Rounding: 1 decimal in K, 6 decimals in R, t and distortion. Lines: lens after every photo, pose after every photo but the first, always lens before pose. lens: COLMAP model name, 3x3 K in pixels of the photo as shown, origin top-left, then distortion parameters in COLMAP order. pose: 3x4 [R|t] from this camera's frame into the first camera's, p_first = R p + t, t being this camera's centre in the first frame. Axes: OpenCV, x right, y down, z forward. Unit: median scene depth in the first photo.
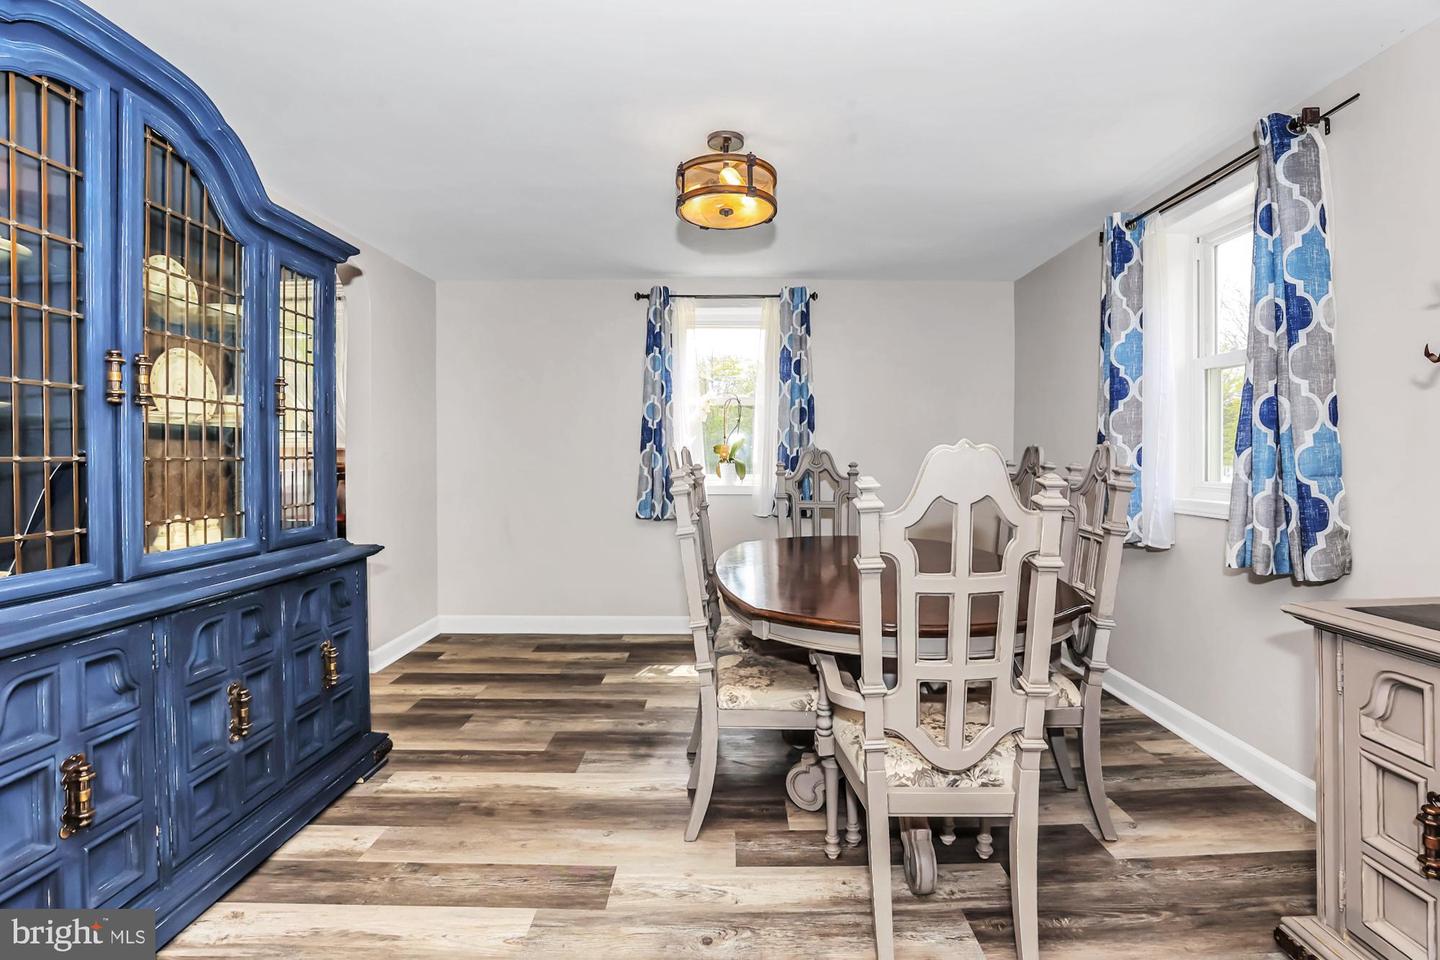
lens RADIAL K [[647.1, 0, 709.8], [0, 647.1, 459.4], [0, 0, 1]] dist [-0.026140, 0.001891]
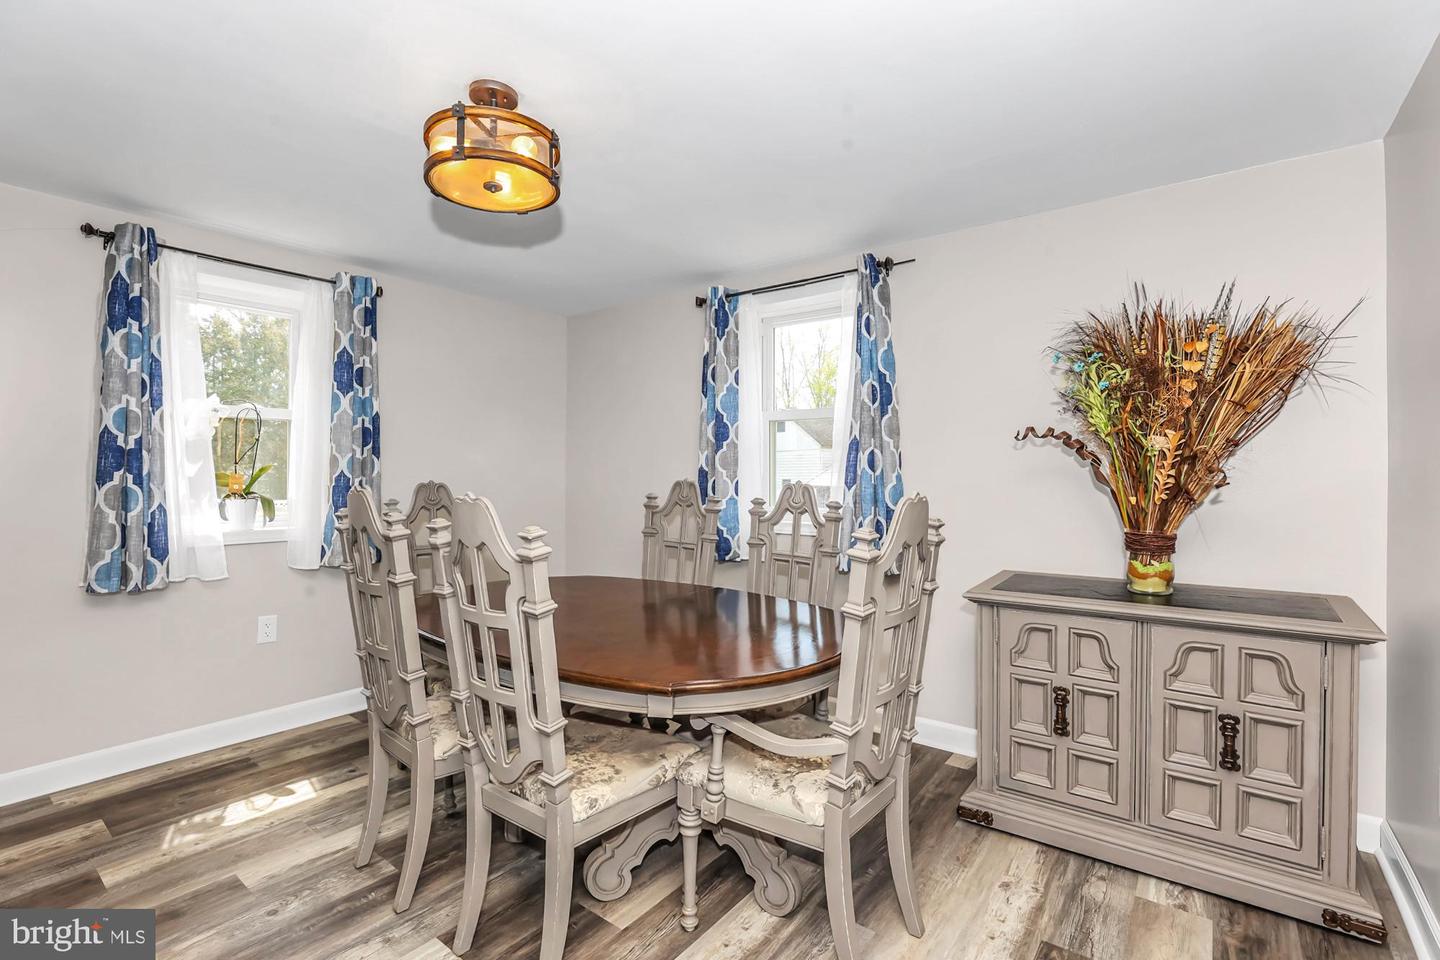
lens RADIAL K [[666.8, 0, 684.7], [0, 666.8, 471.1], [0, 0, 1]] dist [-0.053222, 0.024768]
pose [[0.612943, 0.000877, 0.790127, -0.266780], [0.005068, 0.999974, -0.005042, -0.020609], [-0.790111, 0.007095, 0.612922, 0.193251]]
